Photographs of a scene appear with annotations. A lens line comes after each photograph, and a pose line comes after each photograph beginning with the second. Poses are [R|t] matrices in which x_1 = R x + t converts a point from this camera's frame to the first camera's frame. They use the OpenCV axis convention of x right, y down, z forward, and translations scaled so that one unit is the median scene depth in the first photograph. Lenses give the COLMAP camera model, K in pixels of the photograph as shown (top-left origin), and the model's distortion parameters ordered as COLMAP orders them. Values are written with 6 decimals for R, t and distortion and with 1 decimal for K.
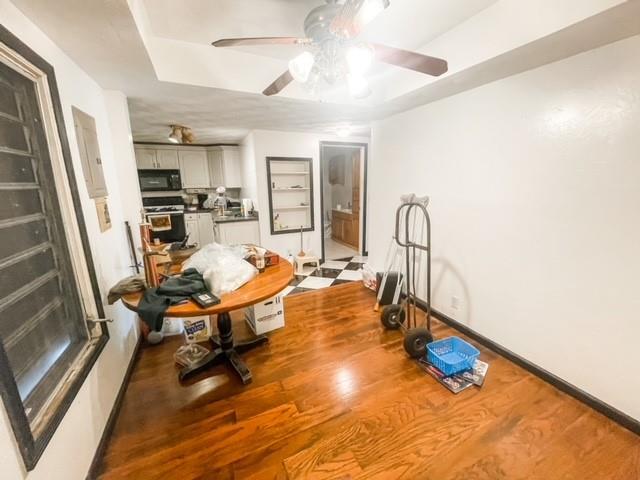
lens RADIAL K [[259.4, 0, 322.9], [0, 259.4, 239.7], [0, 0, 1]] dist [-0.002604, -0.000220]
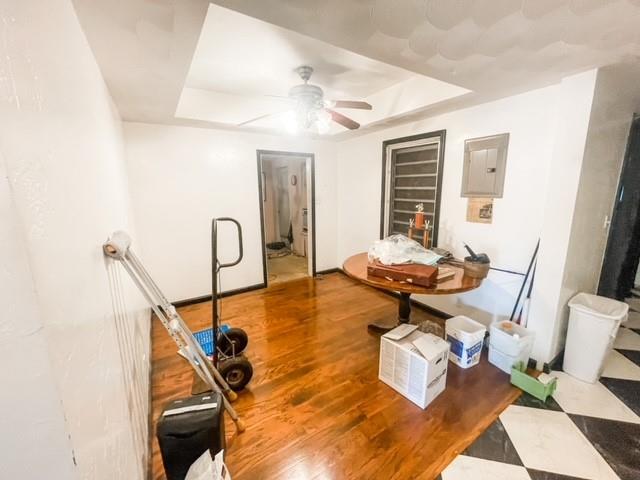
lens RADIAL K [[259.4, 0, 320.5], [0, 259.4, 237.7], [0, 0, 1]] dist [-0.002604, -0.000220]
pose [[-0.991829, 0.037459, -0.121954, 0.062396], [-0.014590, 0.916347, 0.400118, -0.213937], [0.126740, 0.398628, -0.908313, 0.947463]]
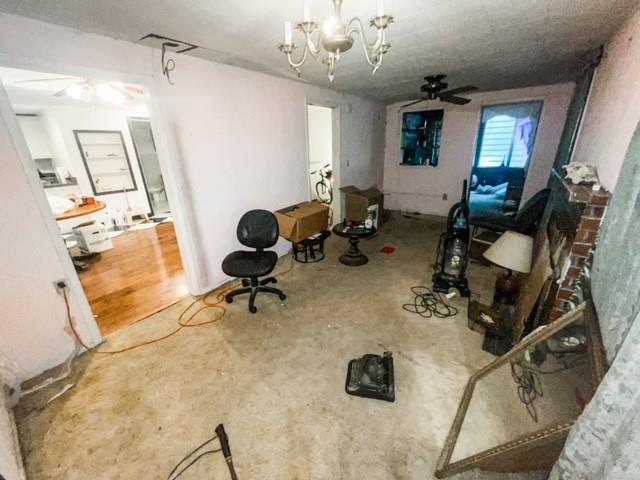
lens RADIAL K [[259.4, 0, 317.6], [0, 259.4, 238.3], [0, 0, 1]] dist [-0.002604, -0.000220]
pose [[0.887711, -0.176041, 0.425416, 0.180148], [0.132374, 0.982587, 0.130380, 0.157304], [-0.440961, -0.059425, 0.895557, -0.565244]]
